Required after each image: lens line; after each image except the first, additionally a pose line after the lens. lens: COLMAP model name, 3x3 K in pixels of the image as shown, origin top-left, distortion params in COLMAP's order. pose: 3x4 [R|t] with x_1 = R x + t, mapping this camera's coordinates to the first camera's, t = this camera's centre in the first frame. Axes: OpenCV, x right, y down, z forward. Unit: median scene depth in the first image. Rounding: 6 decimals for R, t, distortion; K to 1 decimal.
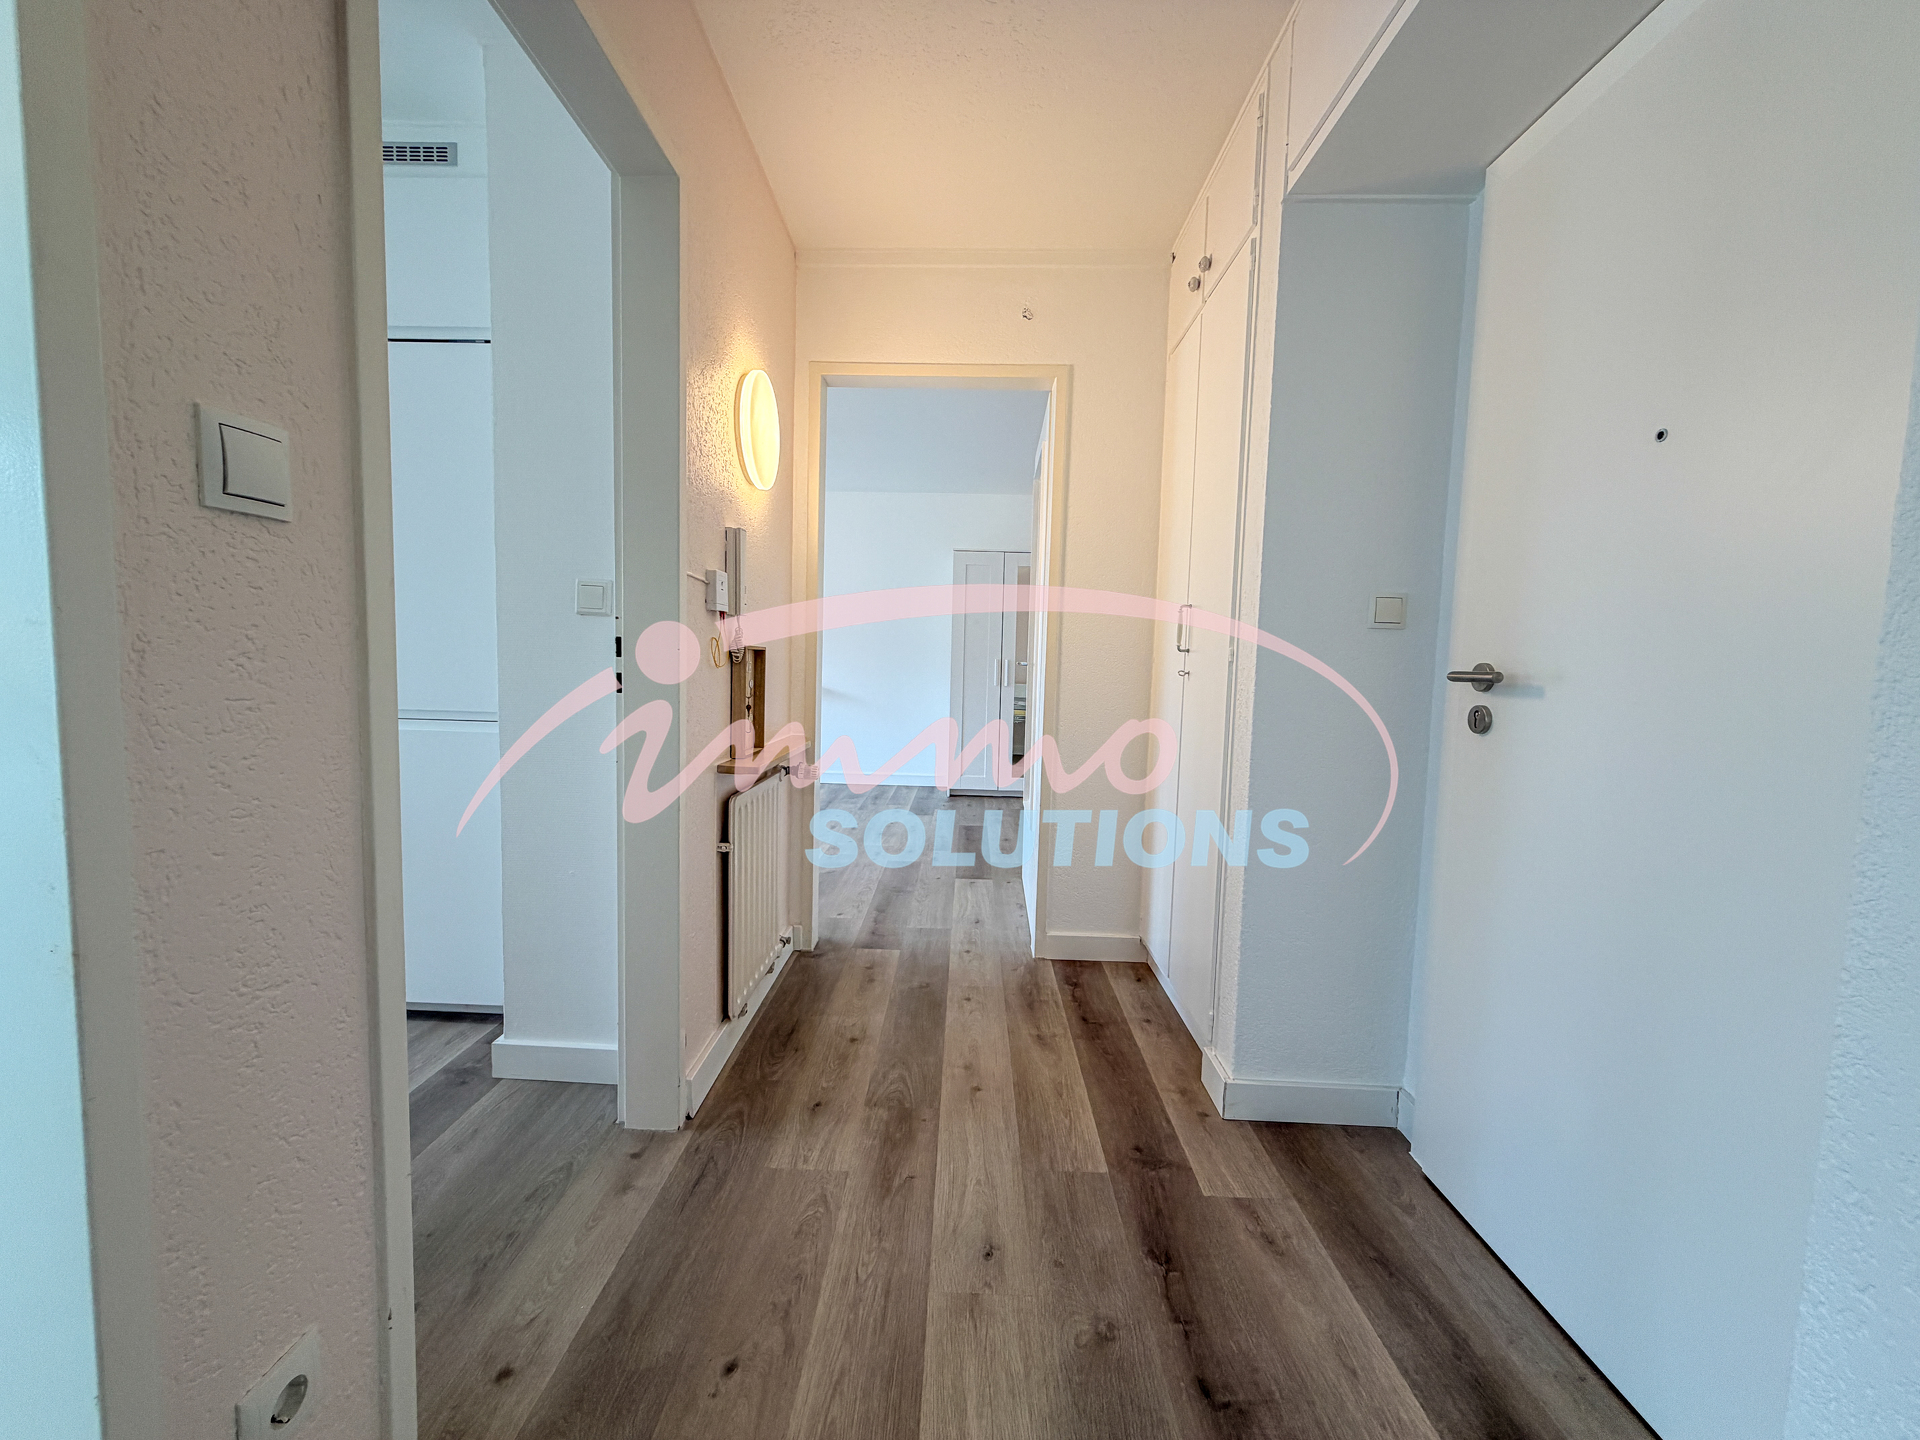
lens RADIAL K [[763.1, 0, 947.2], [0, 763.1, 723.0], [0, 0, 1]] dist [-0.000660, -0.000228]
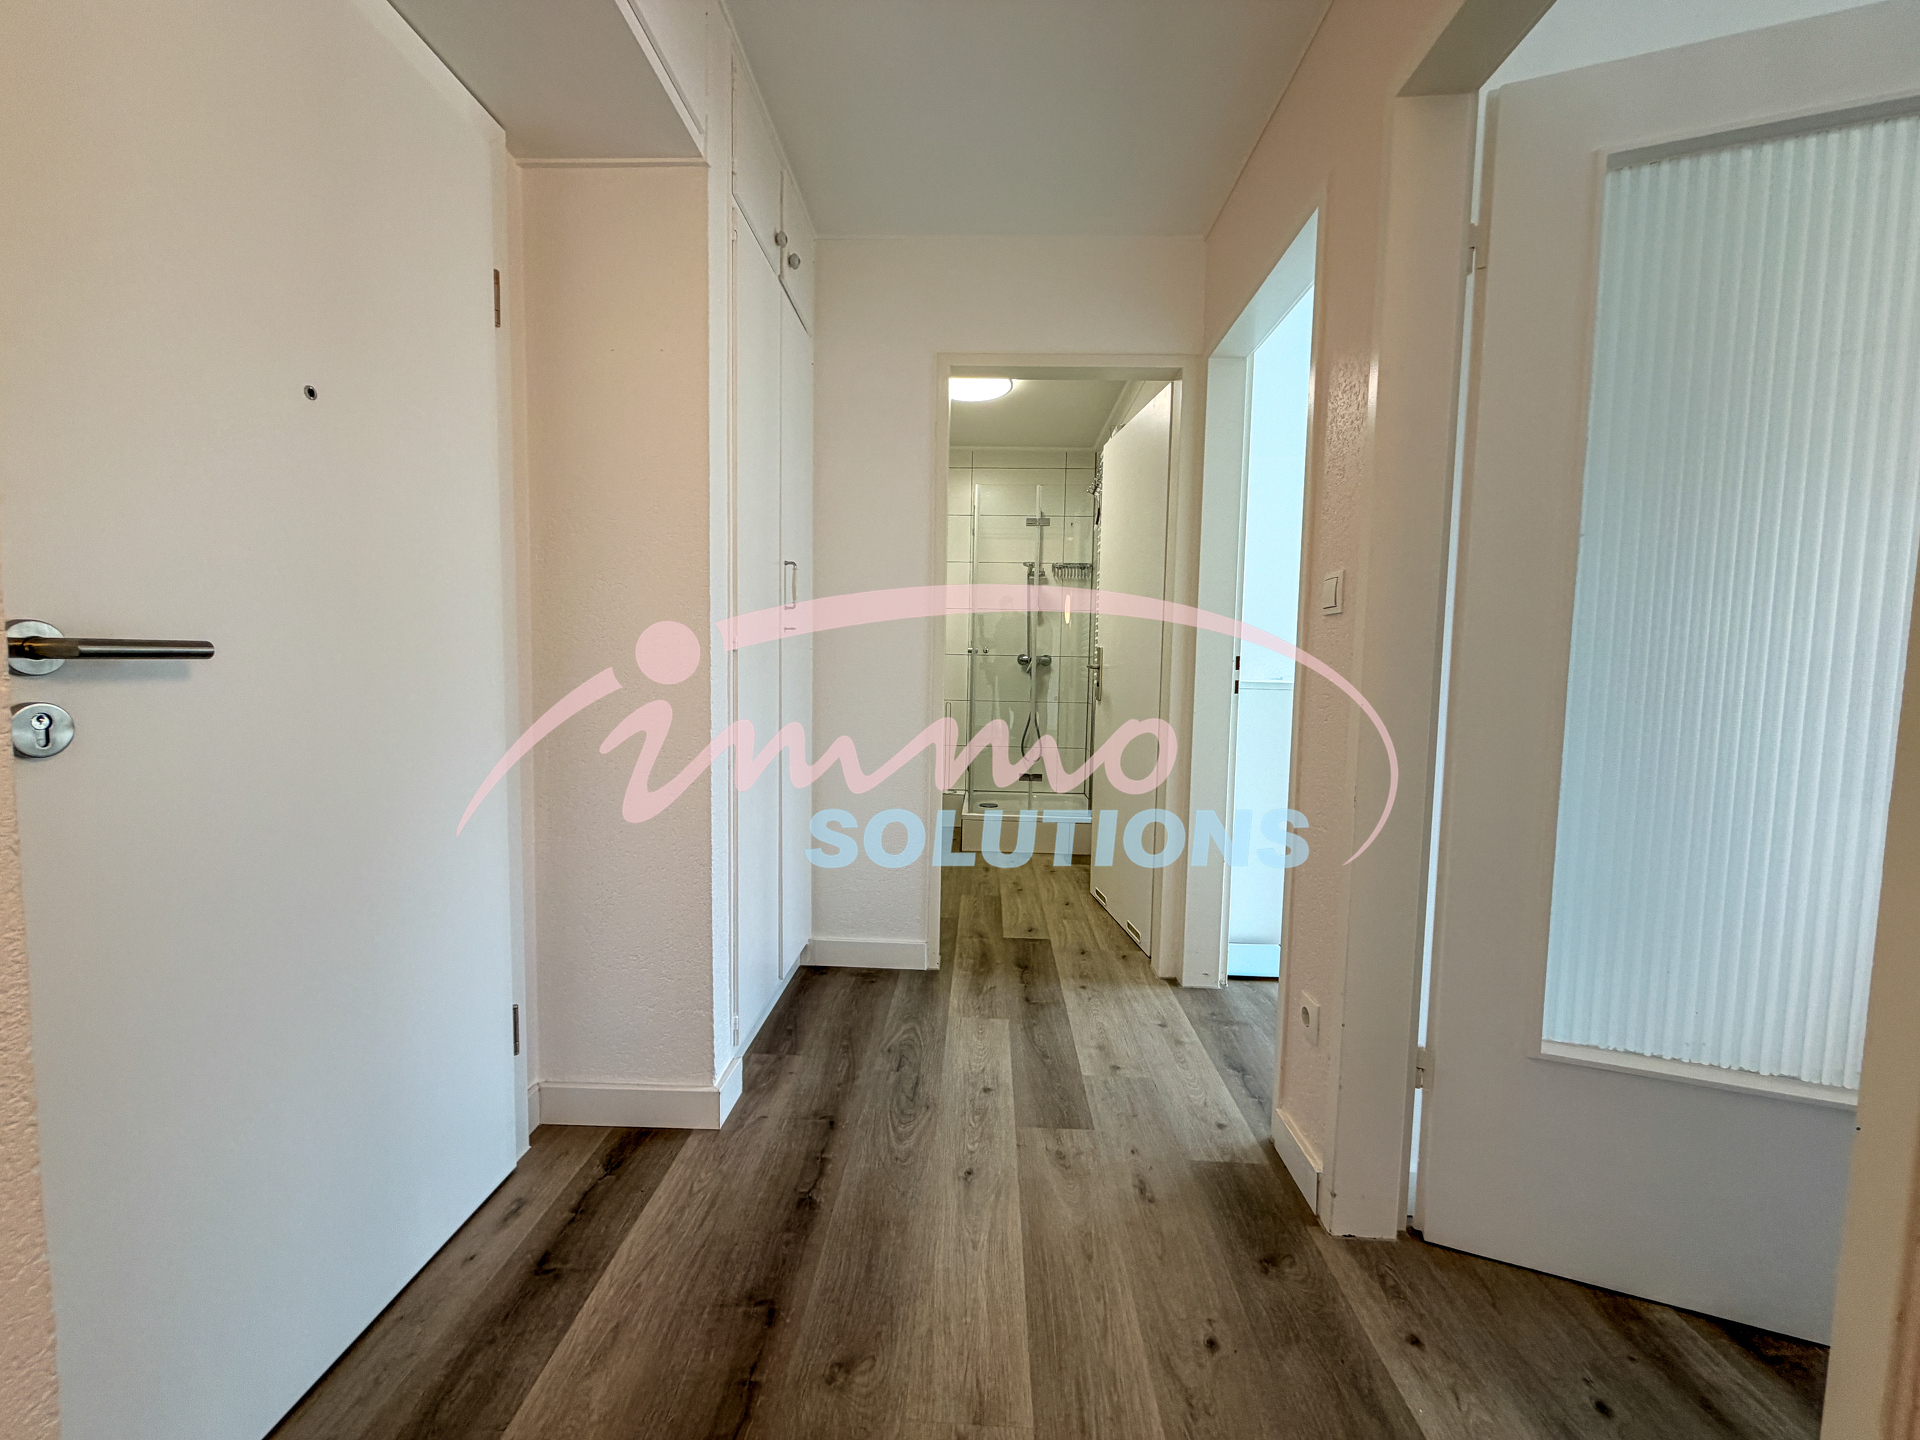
lens RADIAL K [[763.1, 0, 961.8], [0, 763.1, 722.2], [0, 0, 1]] dist [-0.000660, -0.000228]
pose [[-0.998862, -0.047575, 0.003281, 0.083526], [-0.046509, 0.987066, 0.153417, -0.126885], [-0.010537, 0.153090, -0.988156, 1.633445]]
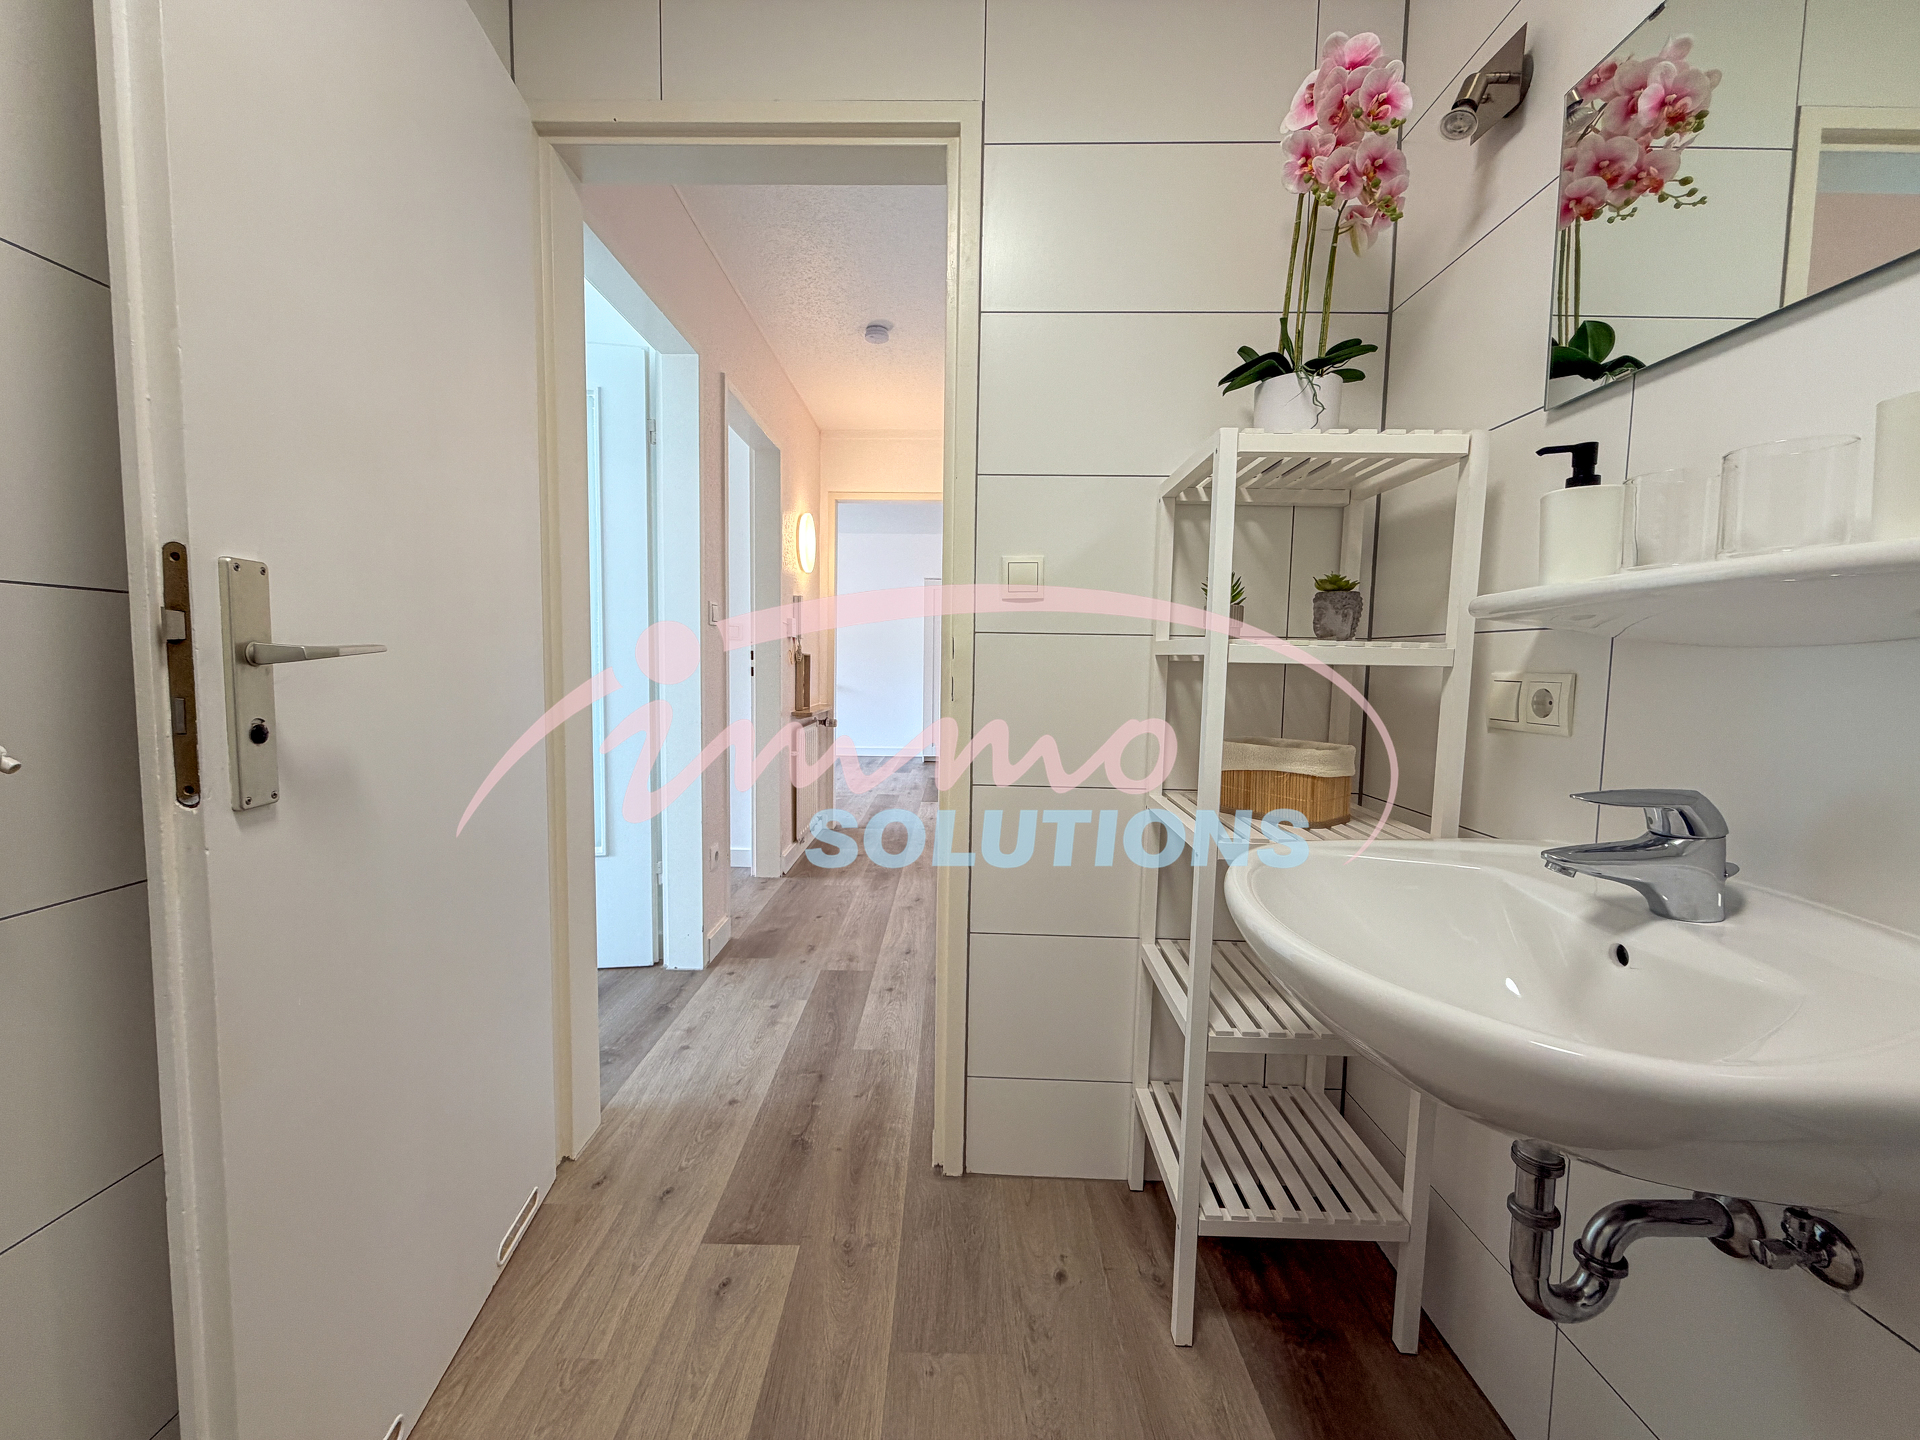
lens RADIAL K [[763.1, 0, 957.1], [0, 763.1, 718.1], [0, 0, 1]] dist [-0.000660, -0.000228]
pose [[0.999666, -0.010163, 0.023767, 0.134197], [0.010244, 0.999942, -0.003260, 0.118647], [-0.023732, 0.003502, 0.999712, -1.518299]]
